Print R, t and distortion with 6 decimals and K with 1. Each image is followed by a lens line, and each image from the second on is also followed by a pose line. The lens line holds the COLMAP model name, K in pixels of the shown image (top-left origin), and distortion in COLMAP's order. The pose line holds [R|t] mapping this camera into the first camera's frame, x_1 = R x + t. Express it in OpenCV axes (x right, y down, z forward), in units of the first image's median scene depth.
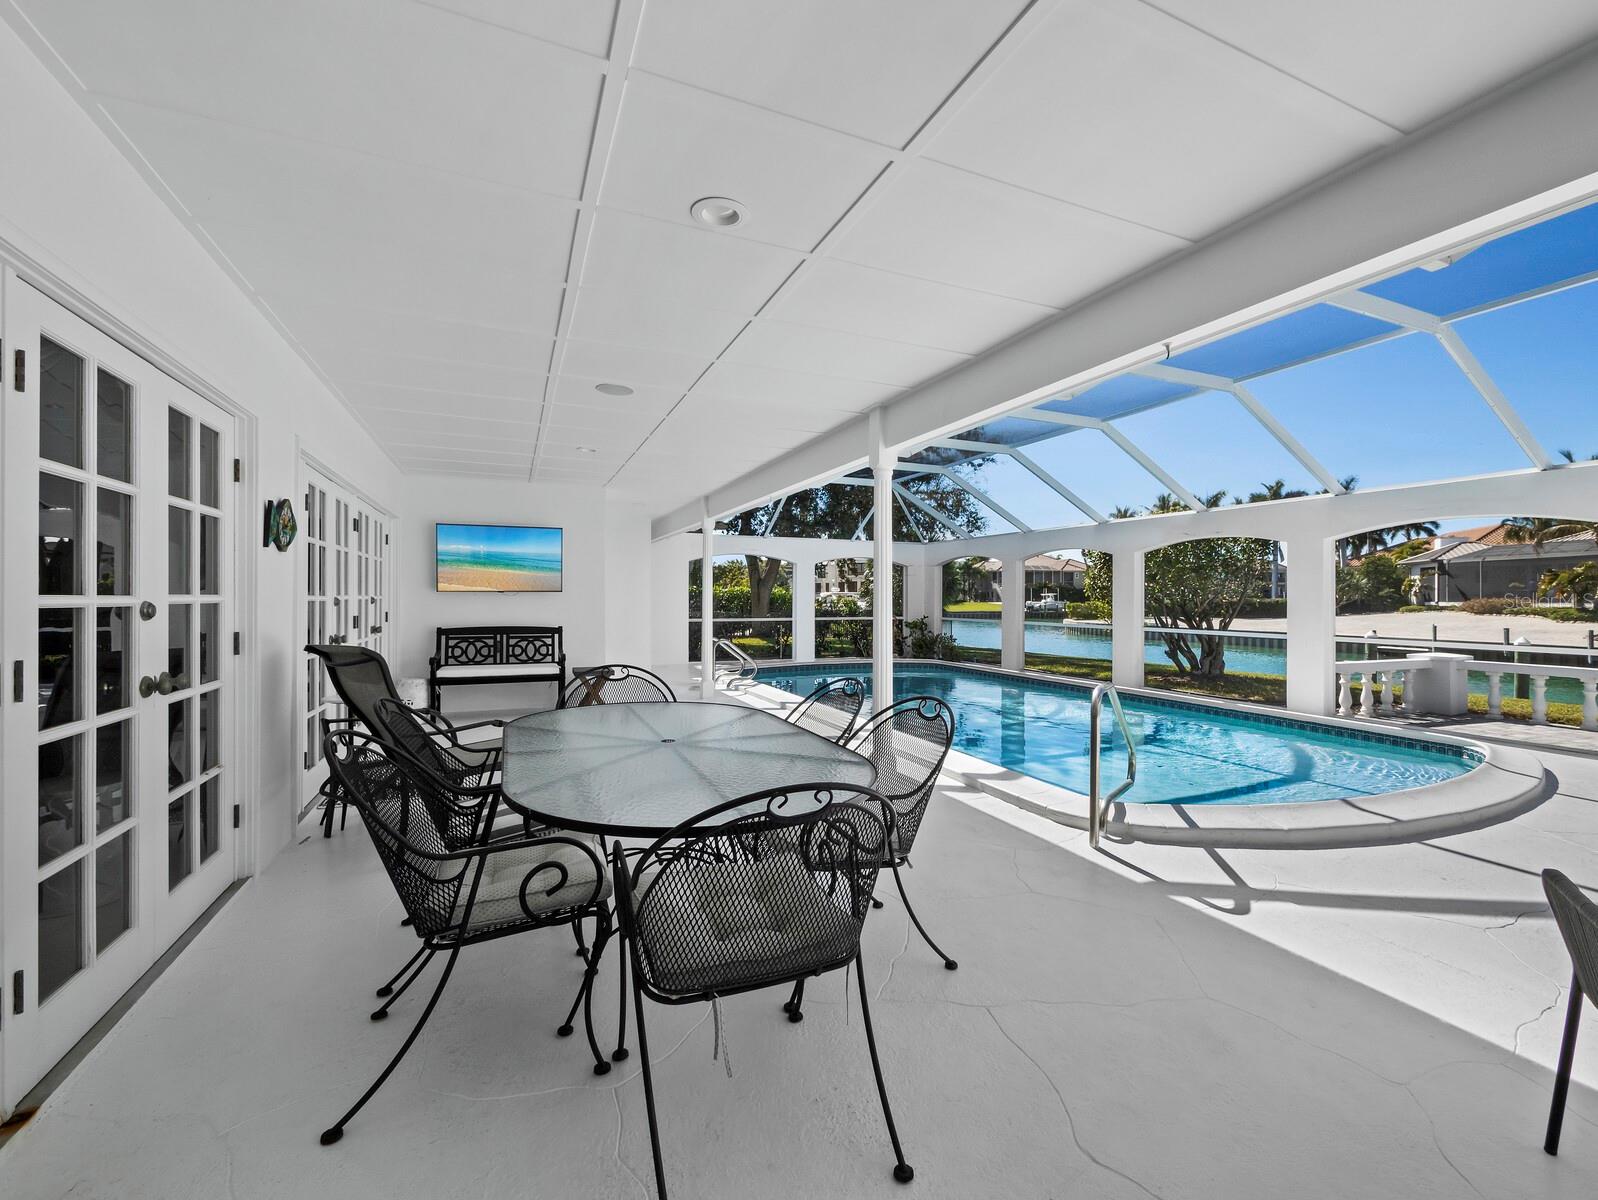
lens RADIAL K [[683.5, 0, 810.9], [0, 683.5, 594.6], [0, 0, 1]] dist [-0.002811, -0.000795]
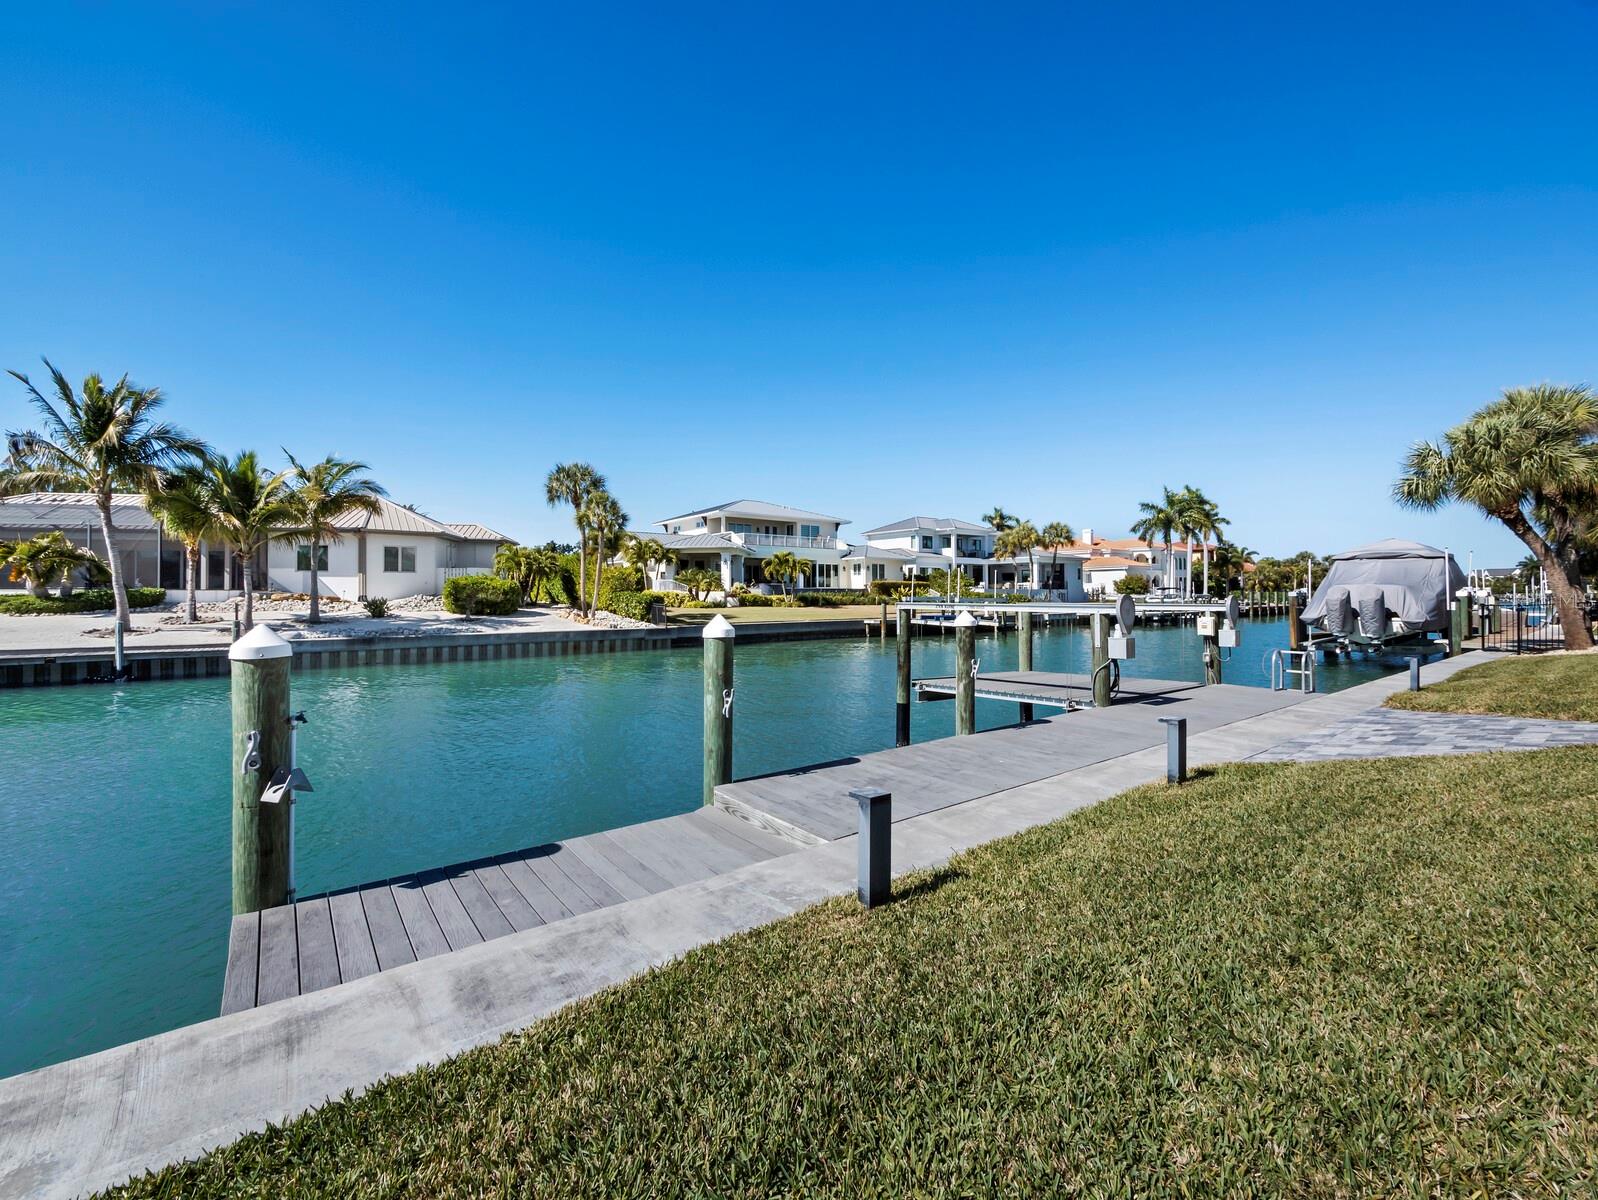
lens RADIAL K [[683.5, 0, 798.4], [0, 683.5, 600.3], [0, 0, 1]] dist [-0.002811, -0.000795]
pose [[-0.245711, -0.009245, 0.969299, 0.233676], [-0.002523, 0.999957, 0.008897, 0.016339], [-0.969340, -0.000260, -0.245723, 0.394689]]
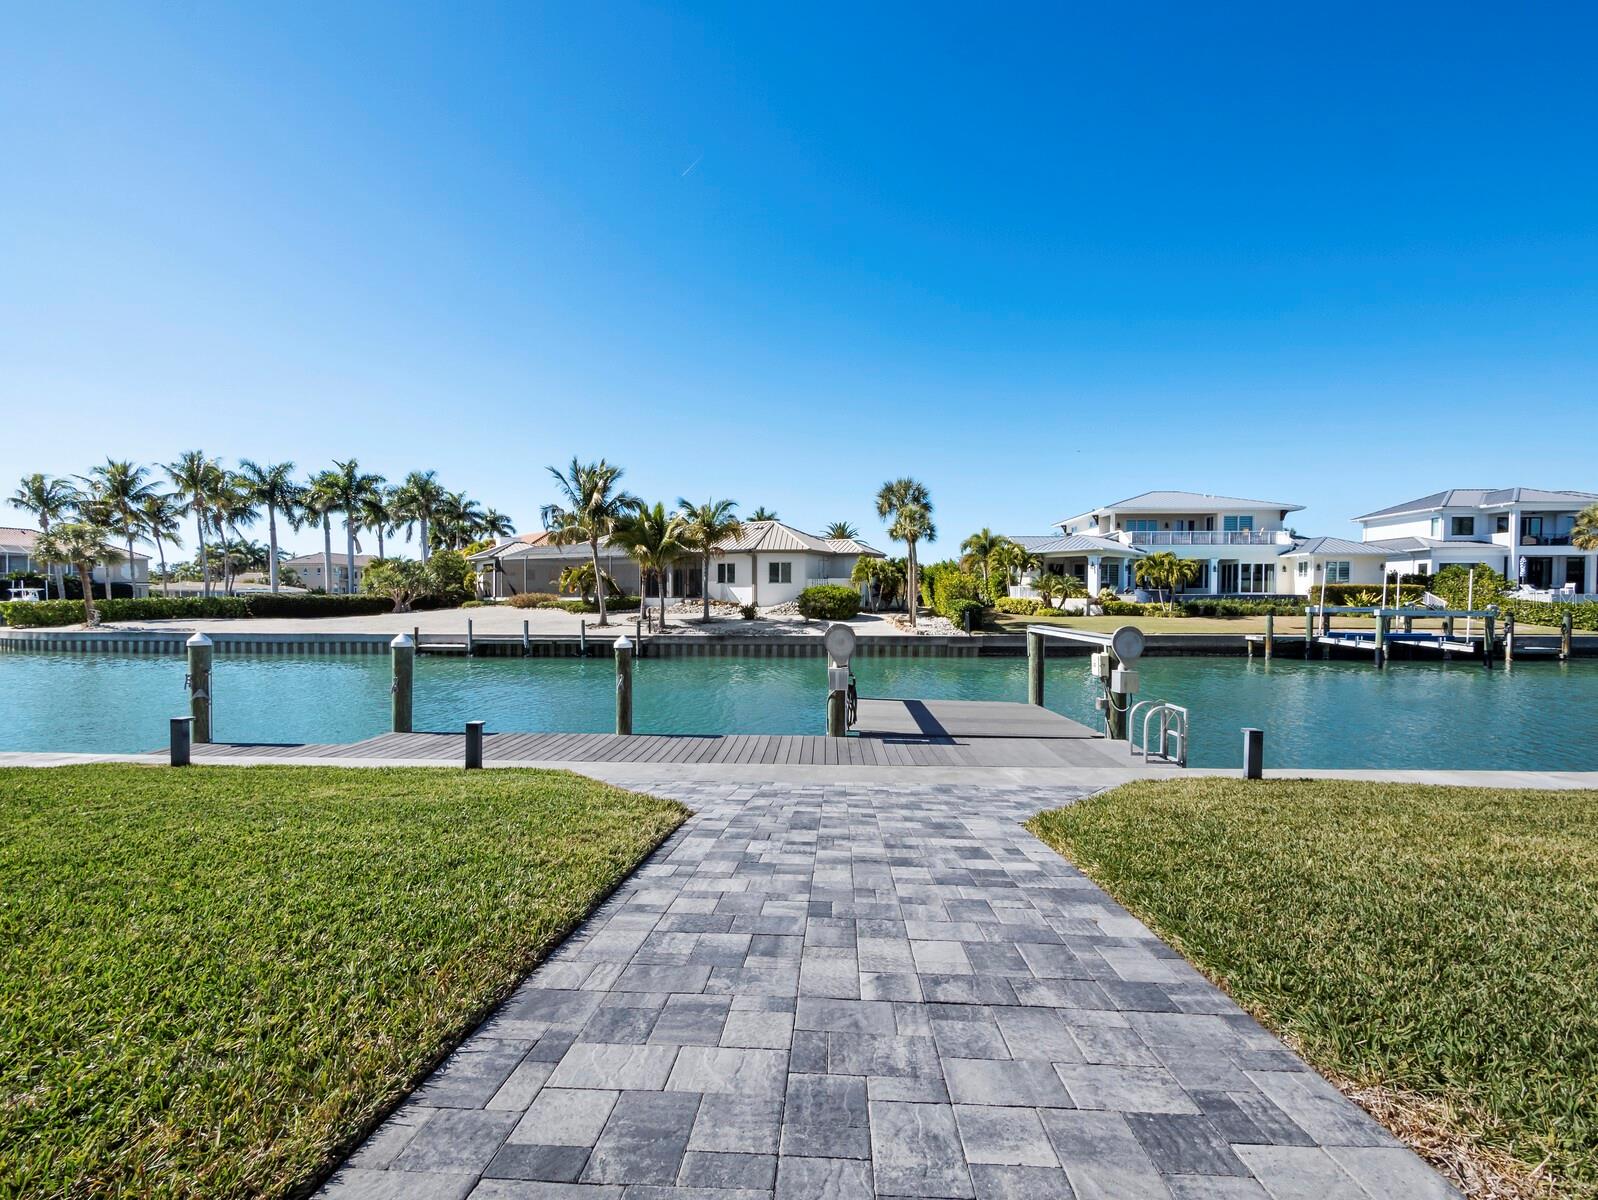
lens RADIAL K [[683.5, 0, 802.7], [0, 683.5, 614.6], [0, 0, 1]] dist [-0.002811, -0.000795]
pose [[0.441641, -0.023818, 0.896876, 0.244416], [-0.002849, 0.999605, 0.027950, 0.008746], [-0.897187, -0.014899, 0.441398, 0.150479]]
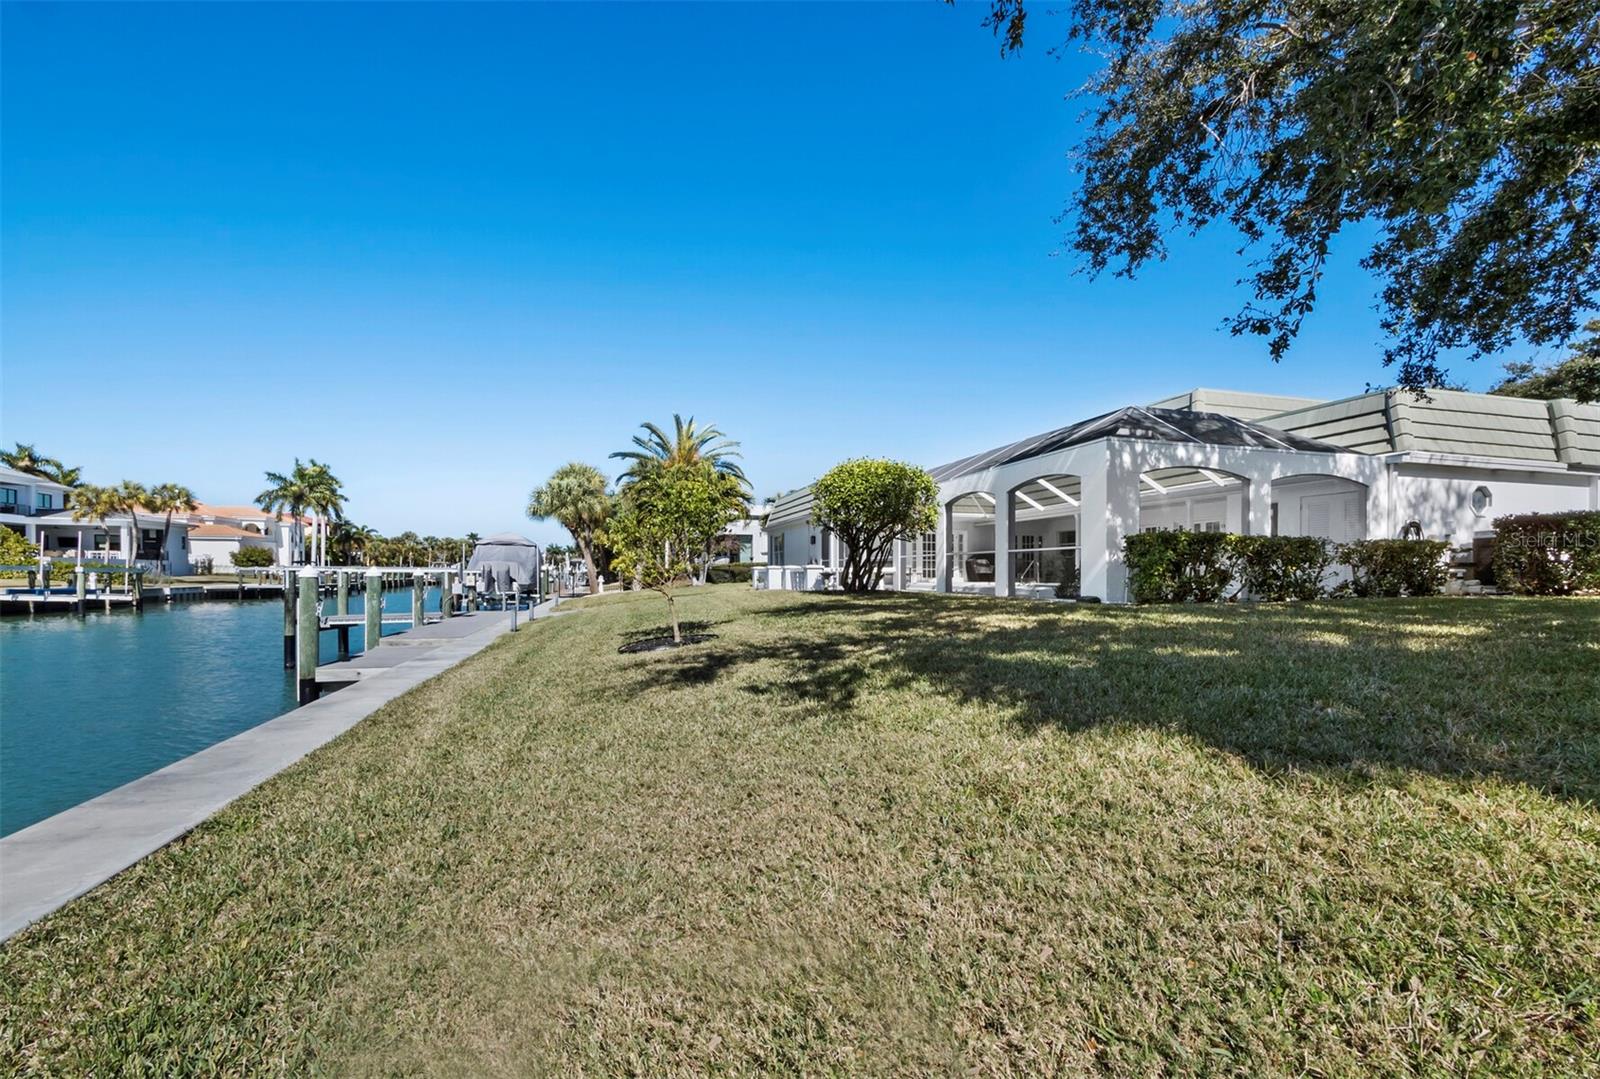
lens RADIAL K [[682.0, 0, 795.4], [0, 682.0, 573.8], [0, 0, 1]] dist [-0.001056, -0.000052]
pose [[-0.987216, -0.012195, 0.158920, 0.146312], [-0.013020, 0.999907, -0.004154, 0.021640], [-0.158854, -0.006170, -0.987283, 0.605981]]
